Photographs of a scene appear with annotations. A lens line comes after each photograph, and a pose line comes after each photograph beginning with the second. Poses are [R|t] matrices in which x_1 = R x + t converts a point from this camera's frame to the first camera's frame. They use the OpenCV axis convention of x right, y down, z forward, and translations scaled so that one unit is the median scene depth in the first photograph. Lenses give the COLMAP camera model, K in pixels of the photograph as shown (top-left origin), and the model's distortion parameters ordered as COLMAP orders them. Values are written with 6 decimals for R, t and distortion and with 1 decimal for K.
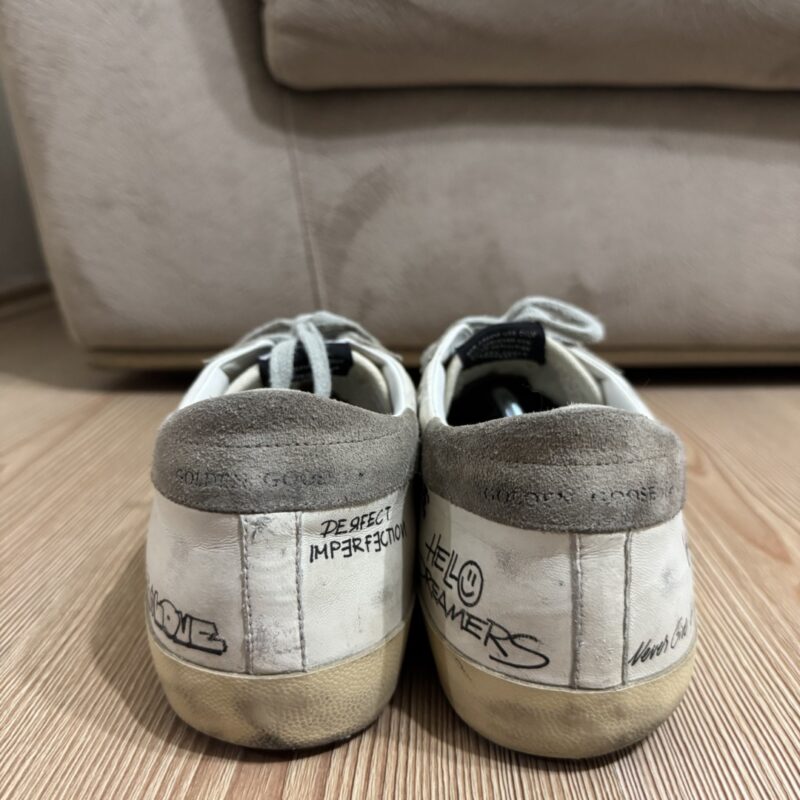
lens RADIAL K [[781.4, 0, 397.0], [0, 781.4, 399.5], [0, 0, 1]] dist [-0.042357, 0.008022]
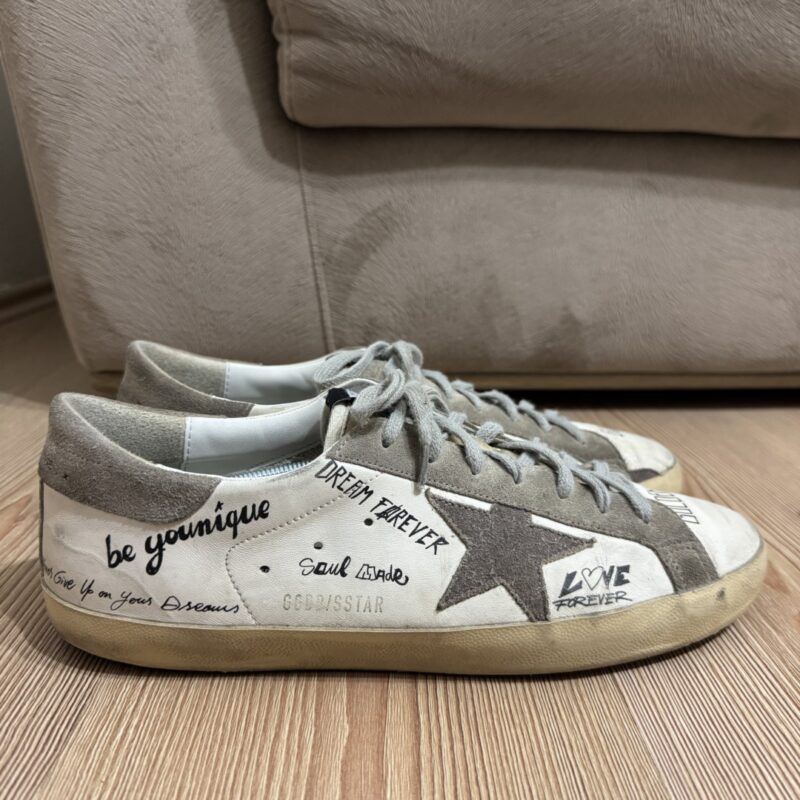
lens RADIAL K [[764.0, 0, 400.0], [0, 764.0, 400.0], [0, 0, 1]] dist [-0.001730, -0.037511]
pose [[0.997628, 0.000645, 0.068836, -0.084336], [-0.001774, 0.999865, 0.016345, -0.055766], [-0.068816, -0.016428, 0.997494, -0.038647]]
